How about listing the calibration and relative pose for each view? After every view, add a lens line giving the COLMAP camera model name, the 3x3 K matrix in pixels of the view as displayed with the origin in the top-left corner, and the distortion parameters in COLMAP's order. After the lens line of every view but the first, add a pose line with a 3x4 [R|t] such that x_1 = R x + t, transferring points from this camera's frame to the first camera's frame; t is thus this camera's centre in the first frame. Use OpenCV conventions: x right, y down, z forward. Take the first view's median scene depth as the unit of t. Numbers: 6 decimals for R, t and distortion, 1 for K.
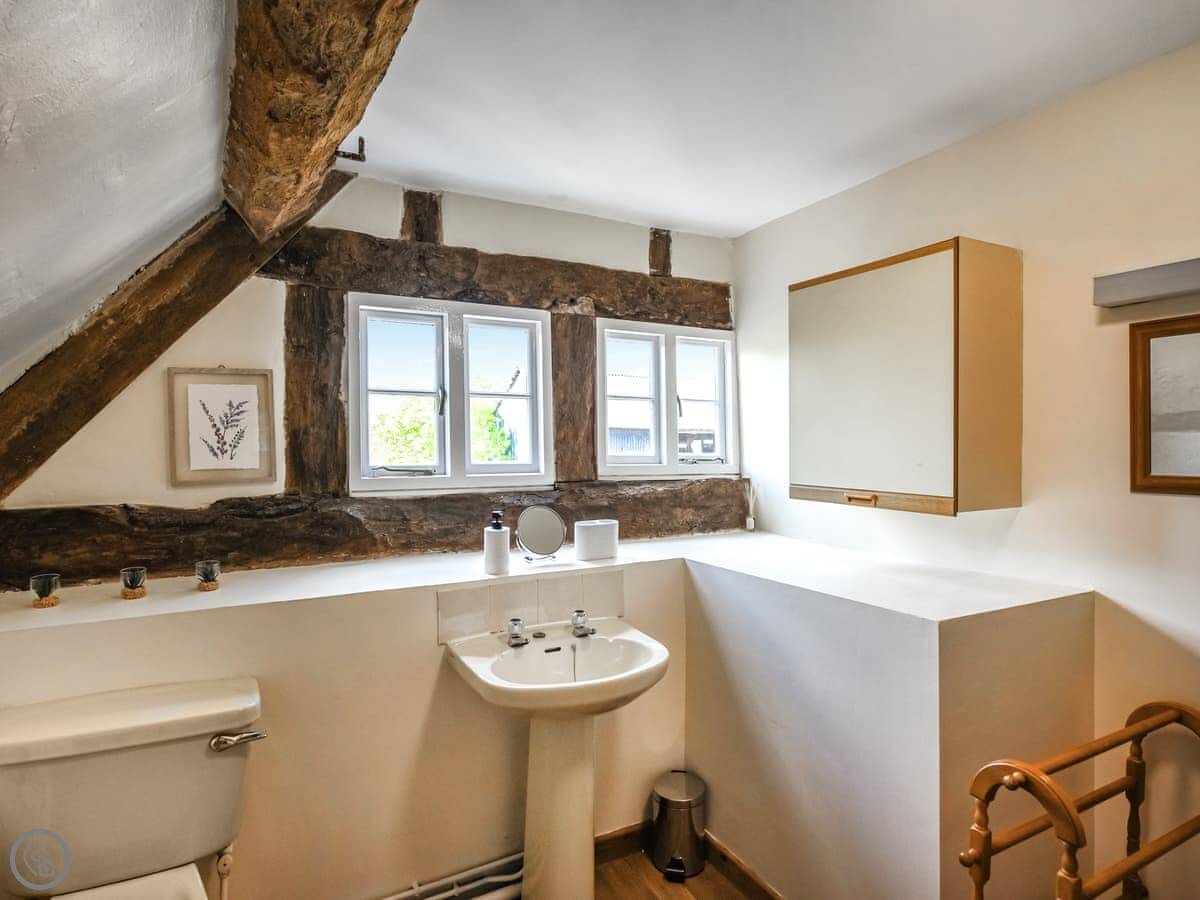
lens RADIAL K [[691.8, 0, 599.8], [0, 691.8, 455.6], [0, 0, 1]] dist [-0.006746, -0.001158]
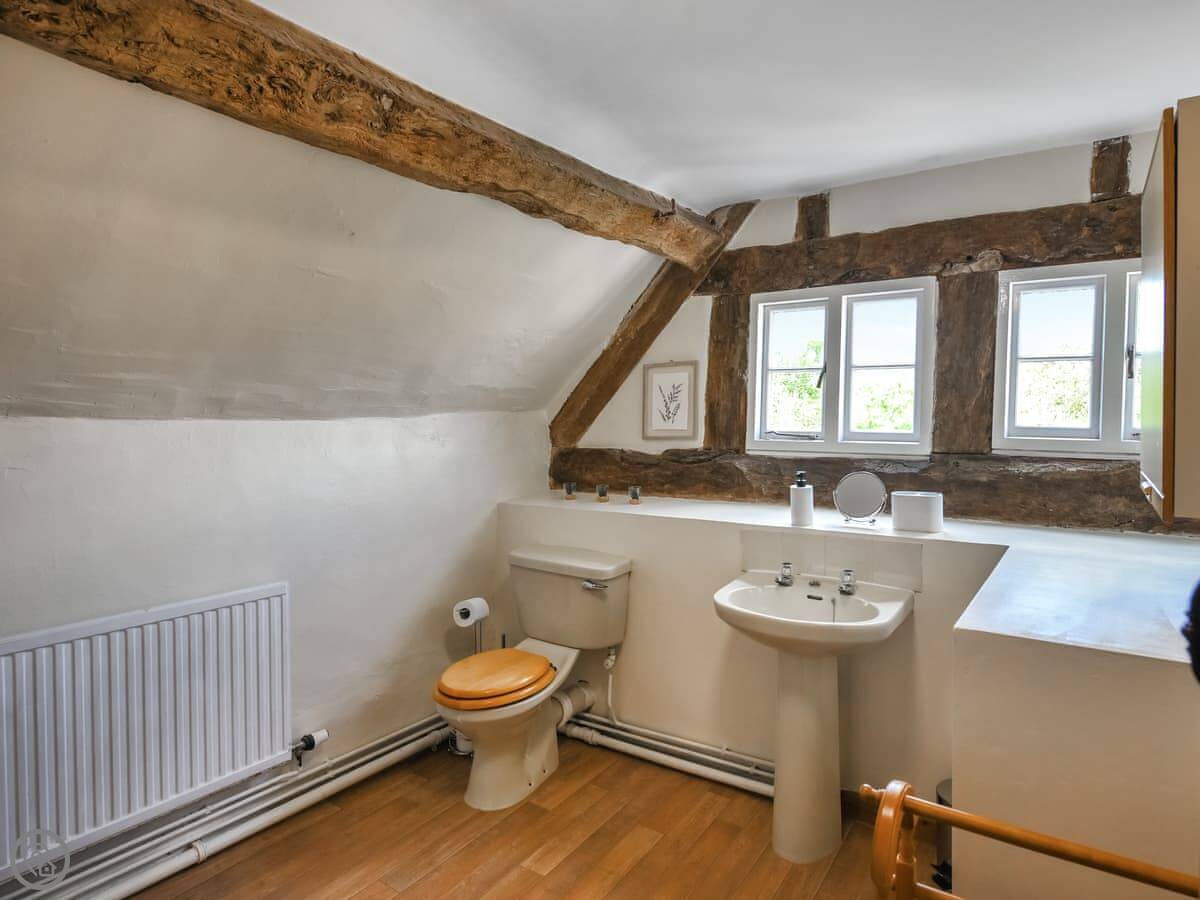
lens RADIAL K [[691.8, 0, 598.4], [0, 691.8, 444.6], [0, 0, 1]] dist [-0.006746, -0.001158]
pose [[0.451384, 0.039989, -0.891433, 0.655839], [-0.018873, 0.999200, 0.035266, 0.001915], [0.892130, 0.000906, 0.451777, 0.162145]]
